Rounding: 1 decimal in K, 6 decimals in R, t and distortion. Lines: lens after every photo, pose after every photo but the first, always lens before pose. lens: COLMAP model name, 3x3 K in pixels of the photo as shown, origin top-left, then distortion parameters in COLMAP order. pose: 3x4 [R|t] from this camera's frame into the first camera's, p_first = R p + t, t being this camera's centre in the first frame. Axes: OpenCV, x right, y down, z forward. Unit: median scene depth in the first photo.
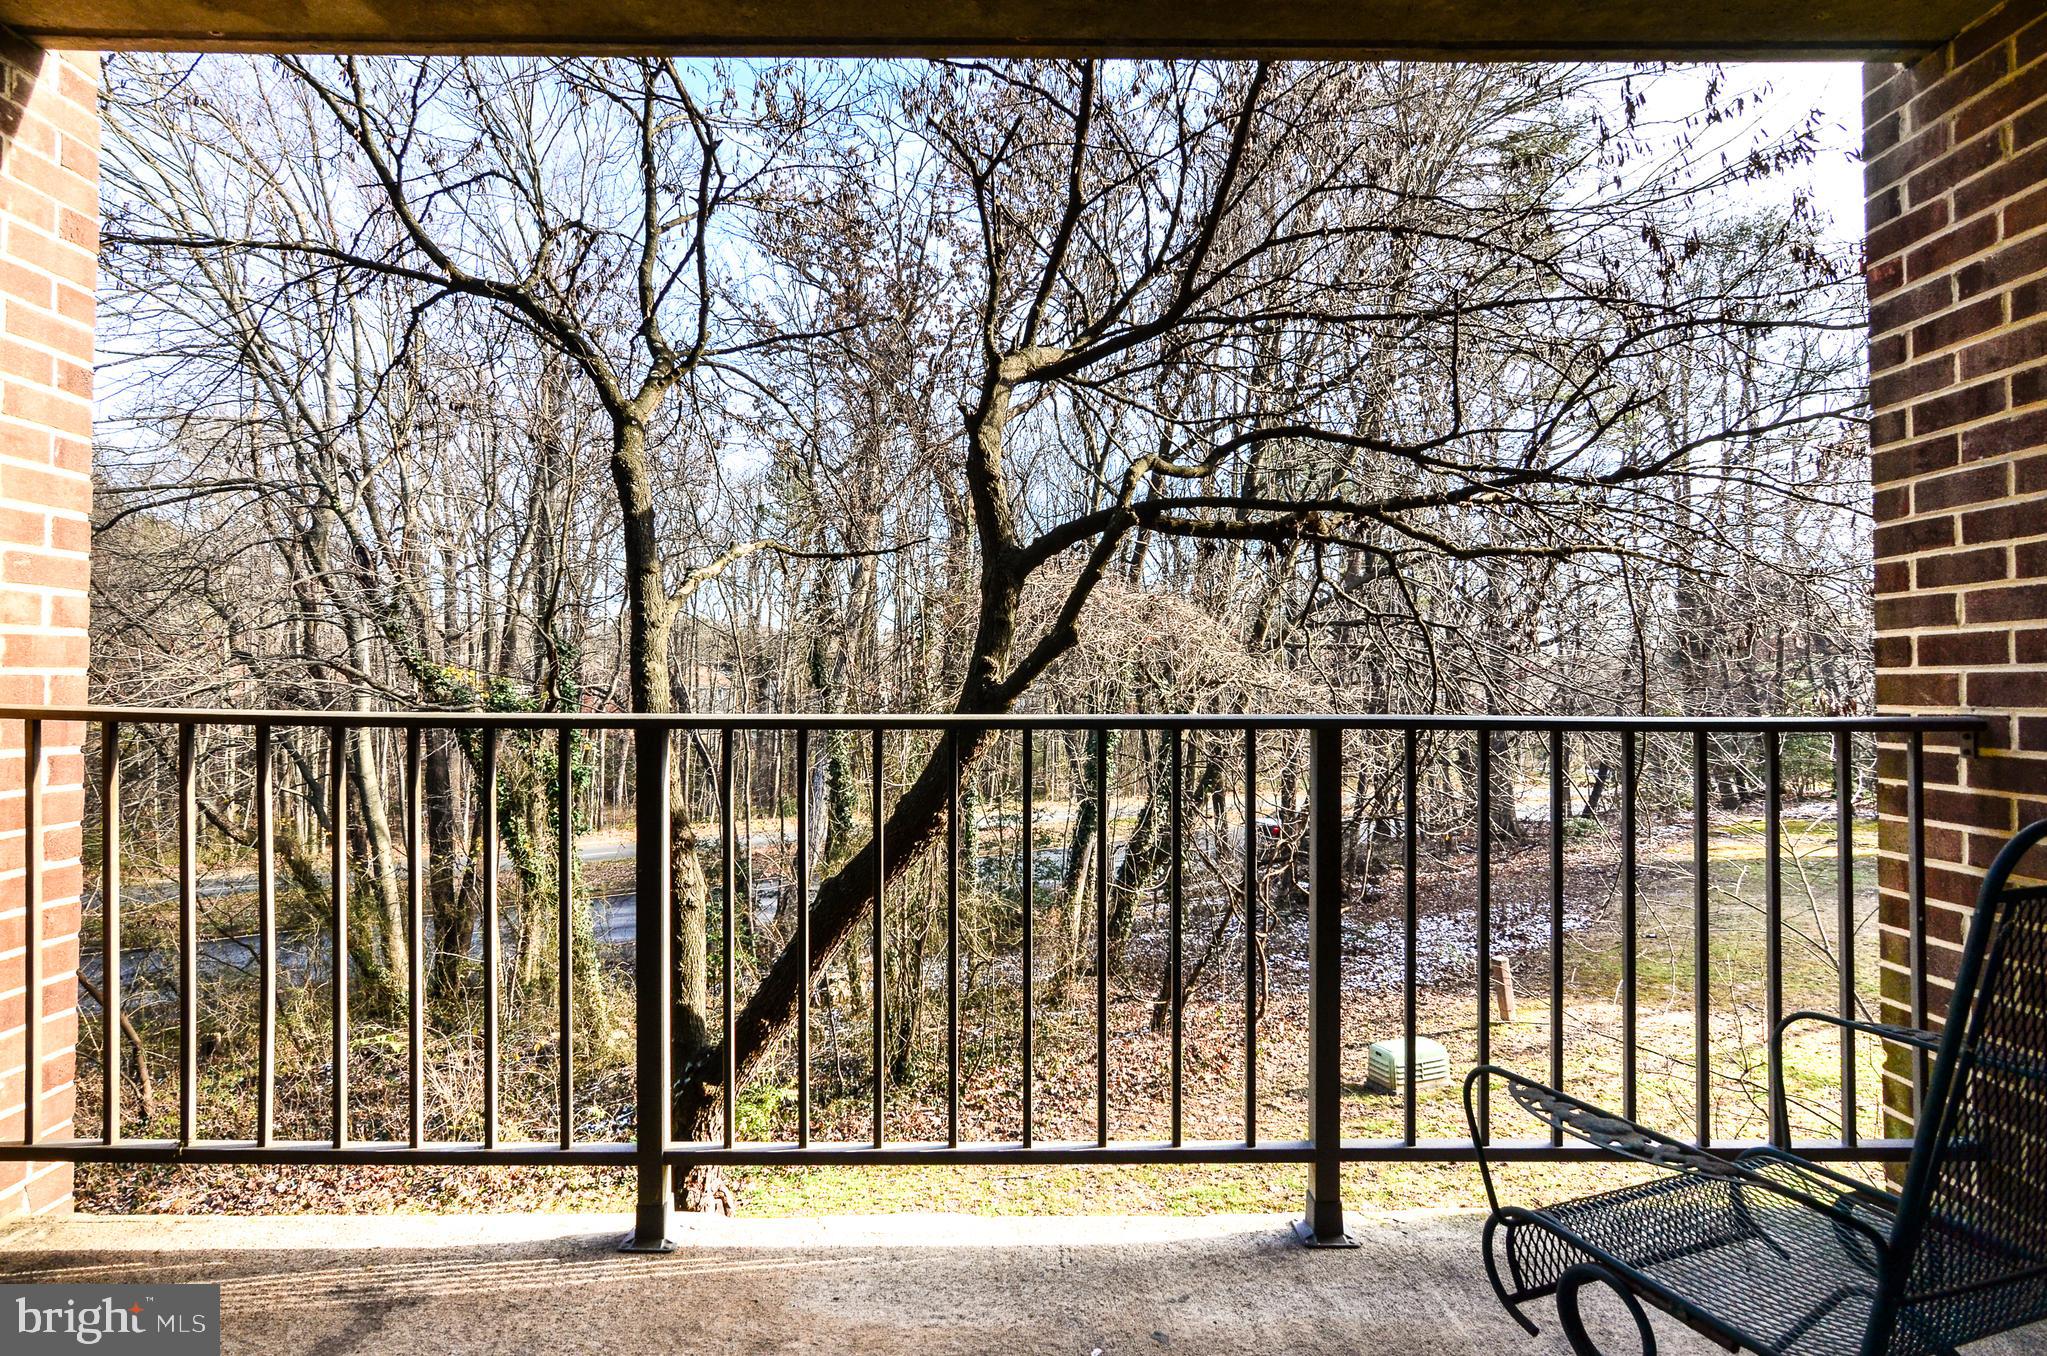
lens RADIAL K [[1017.4, 0, 981.2], [0, 1017.4, 676.8], [0, 0, 1]] dist [-0.017206, 0.011314]
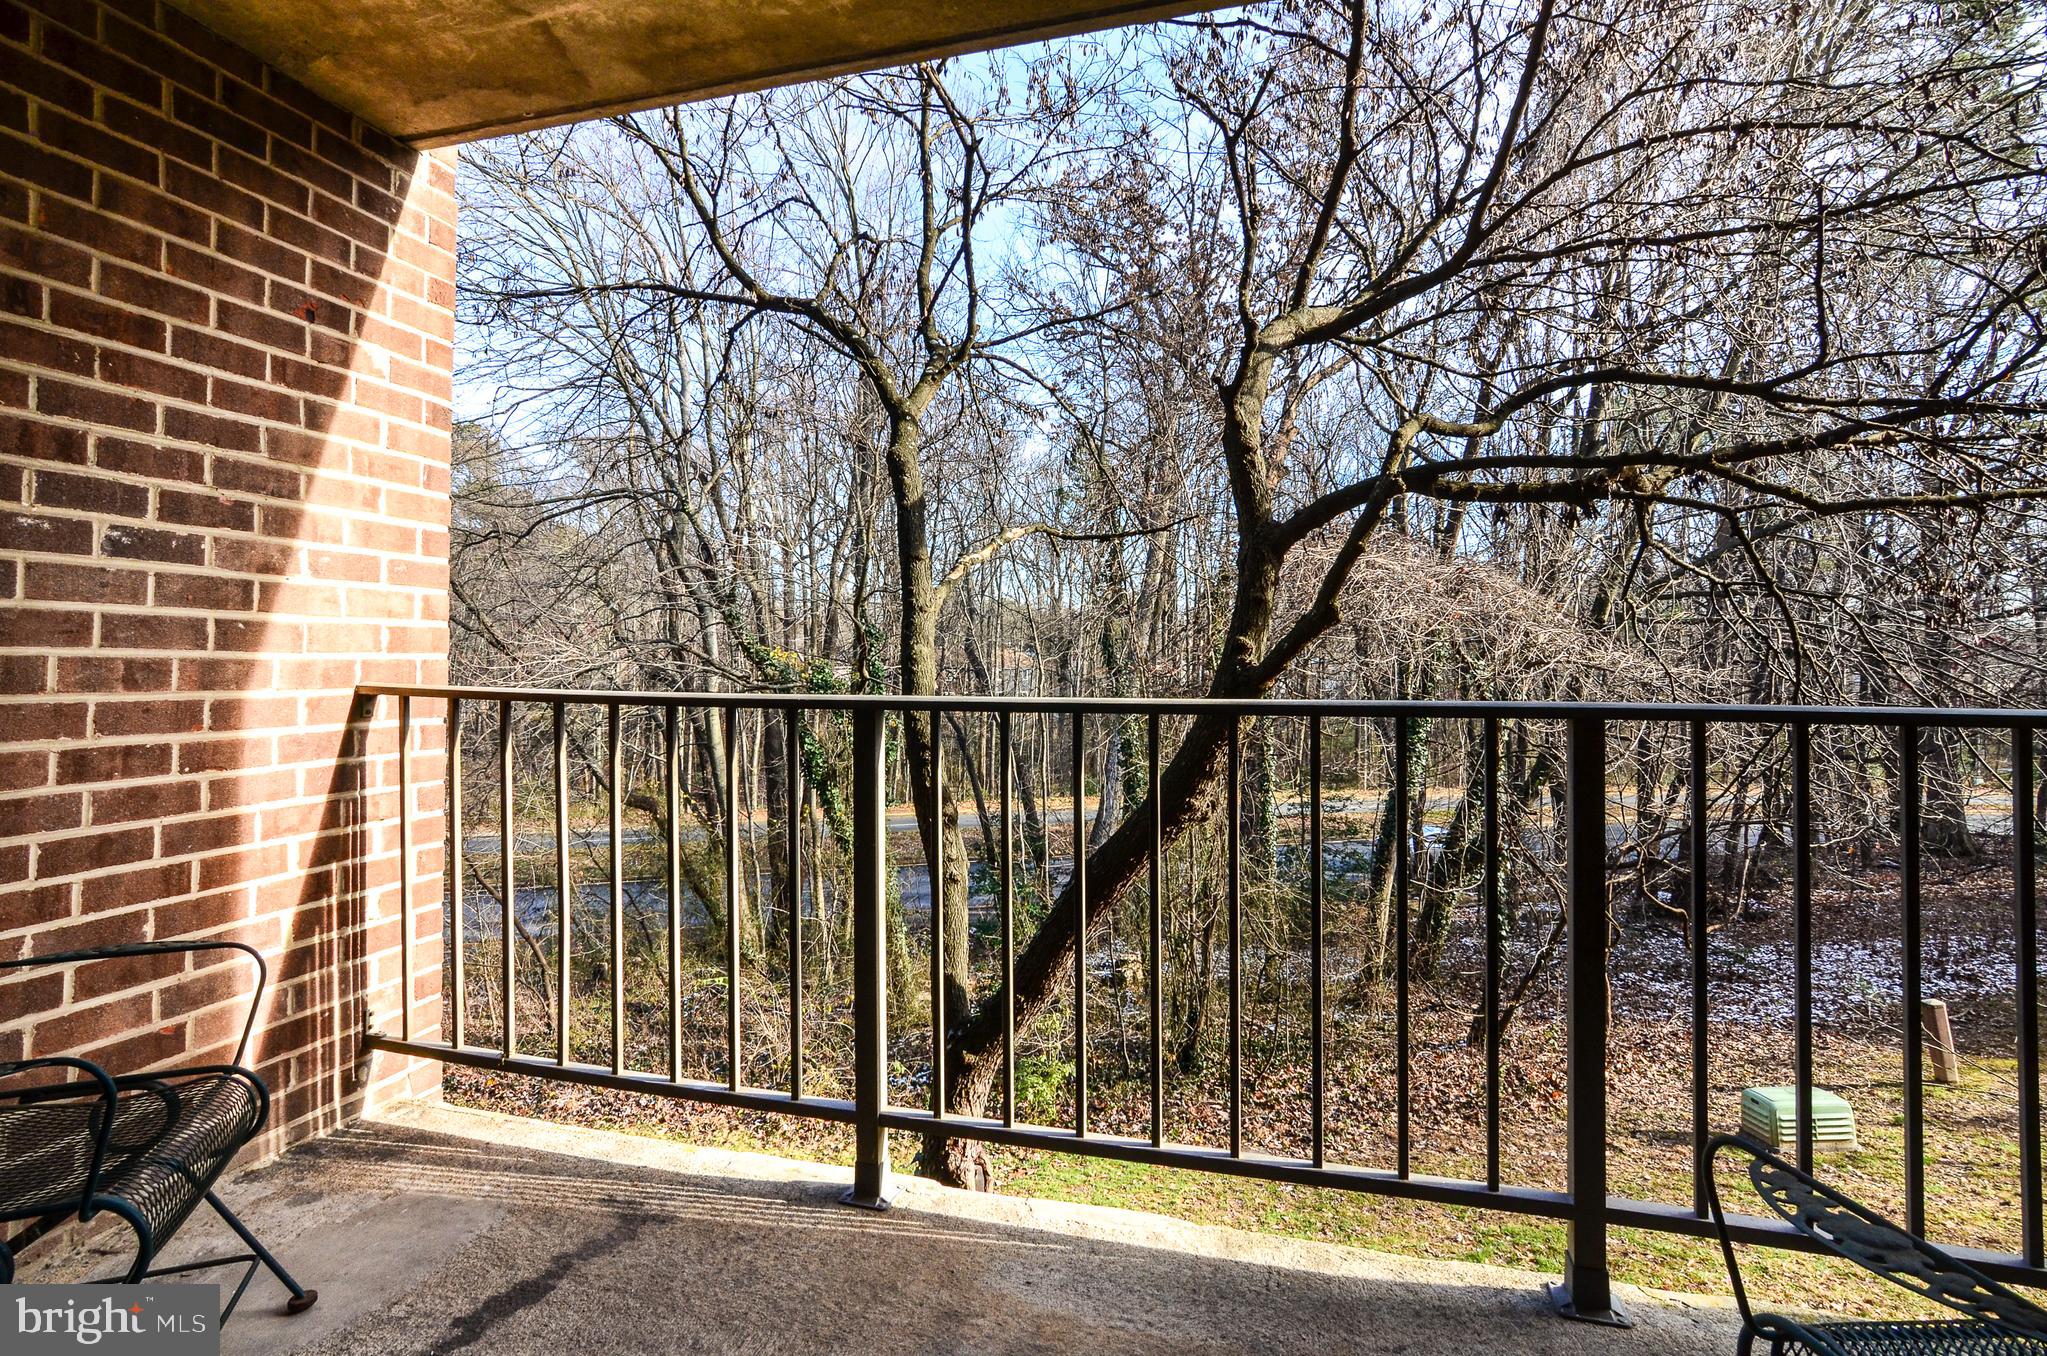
lens RADIAL K [[1017.4, 0, 995.5], [0, 1017.4, 656.0], [0, 0, 1]] dist [-0.017206, 0.011314]
pose [[0.957645, -0.003179, -0.287935, 0.043573], [0.002863, 0.999995, -0.001518, -0.001051], [0.287939, 0.000629, 0.957649, 0.012591]]
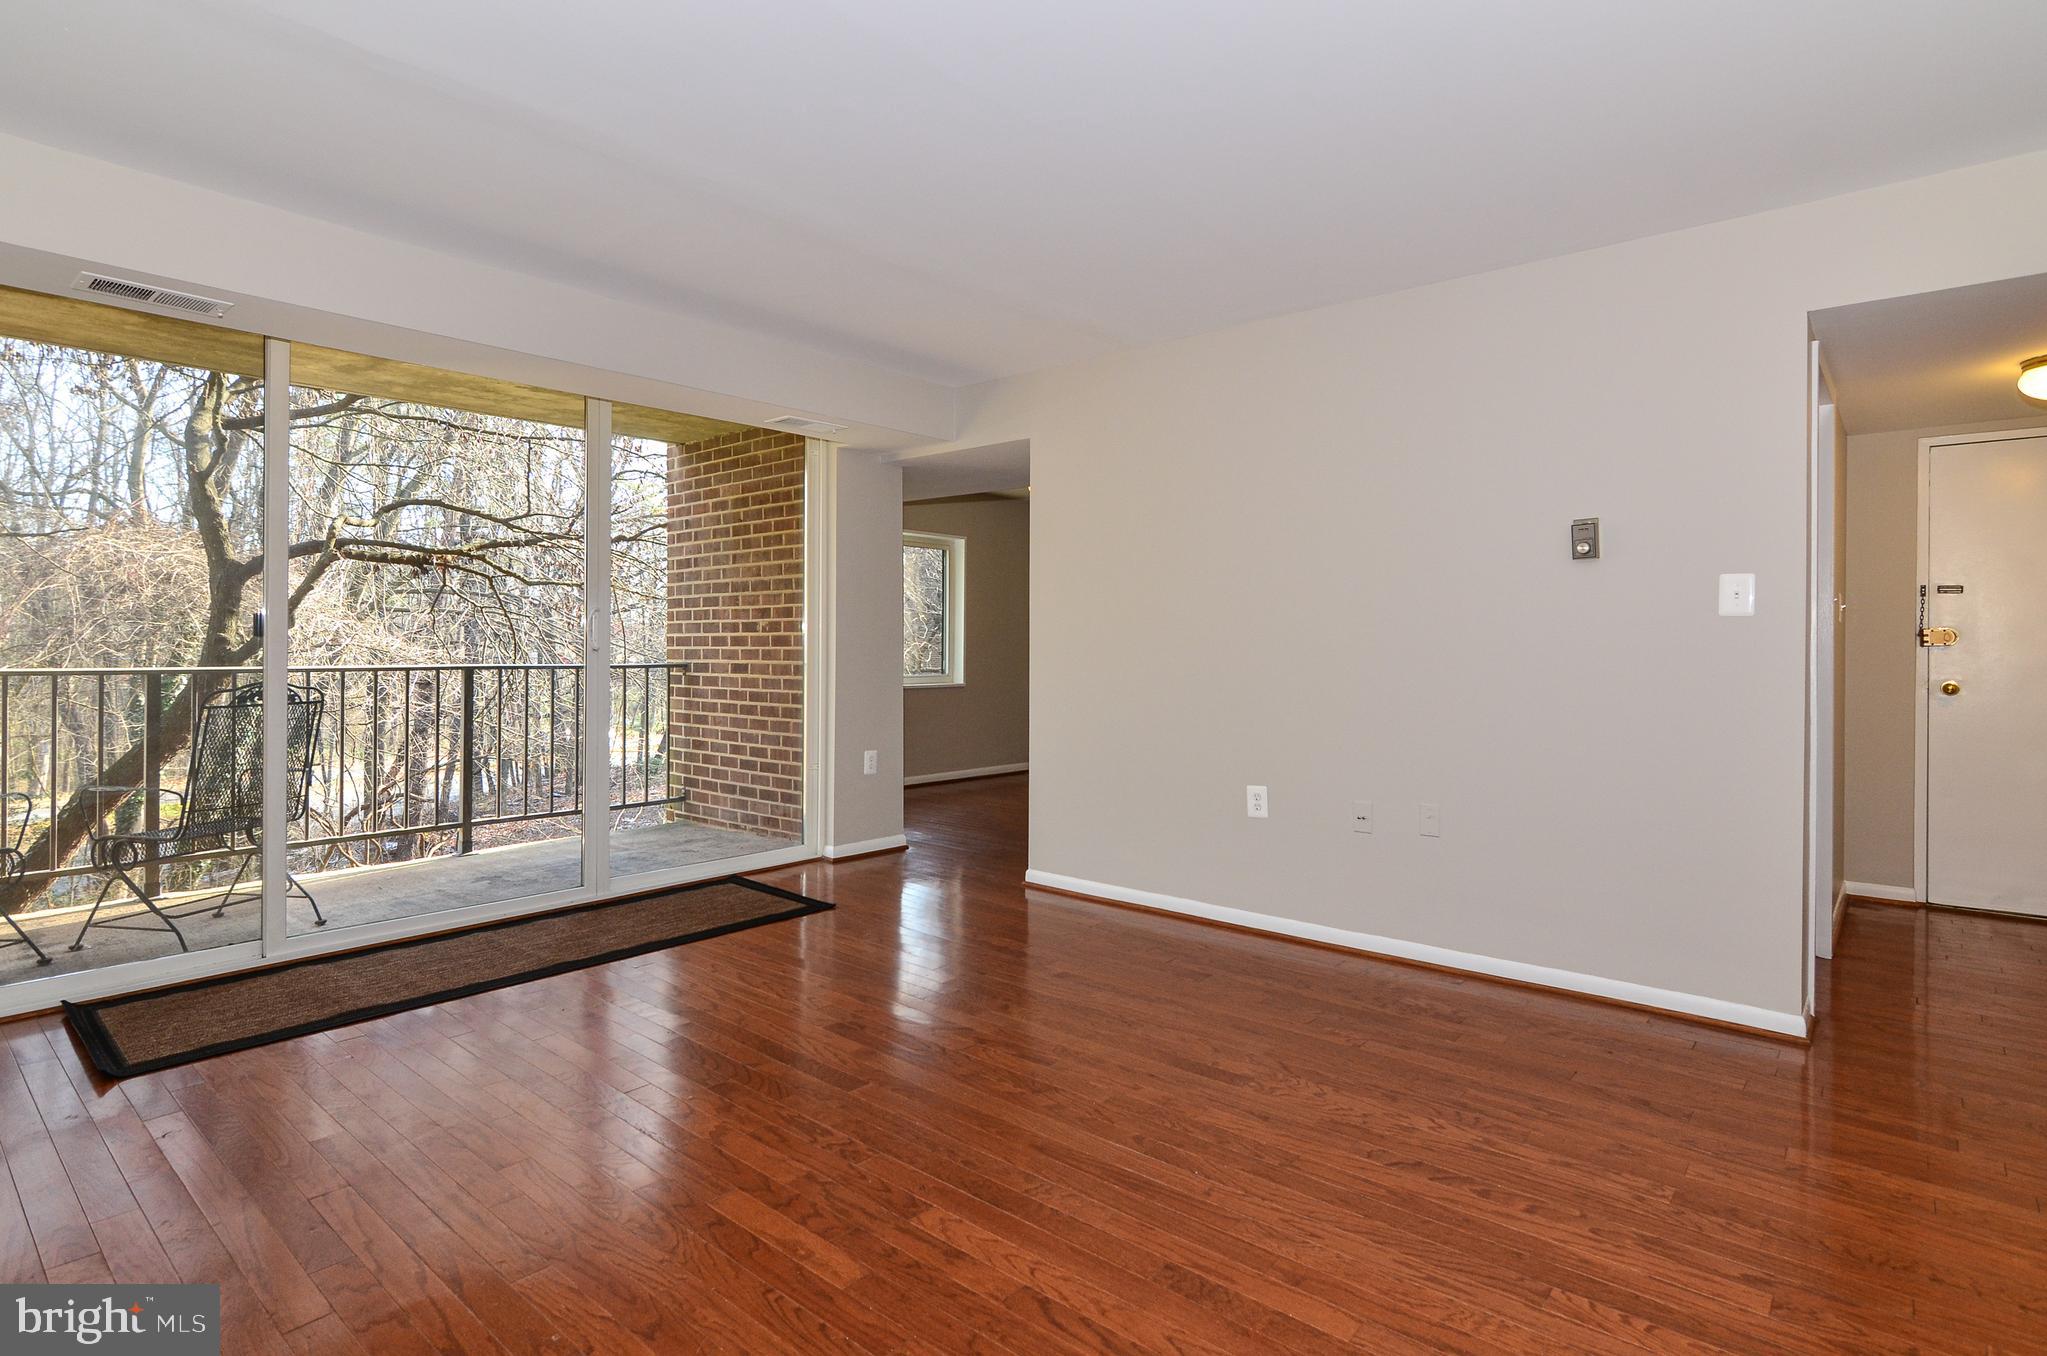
lens RADIAL K [[1017.4, 0, 1027.8], [0, 1017.4, 651.7], [0, 0, 1]] dist [-0.017206, 0.011314]
pose [[0.638686, -0.002862, 0.769462, -0.296524], [-0.011840, 0.999838, 0.013546, -0.019036], [-0.769377, -0.017762, 0.638548, -0.713106]]
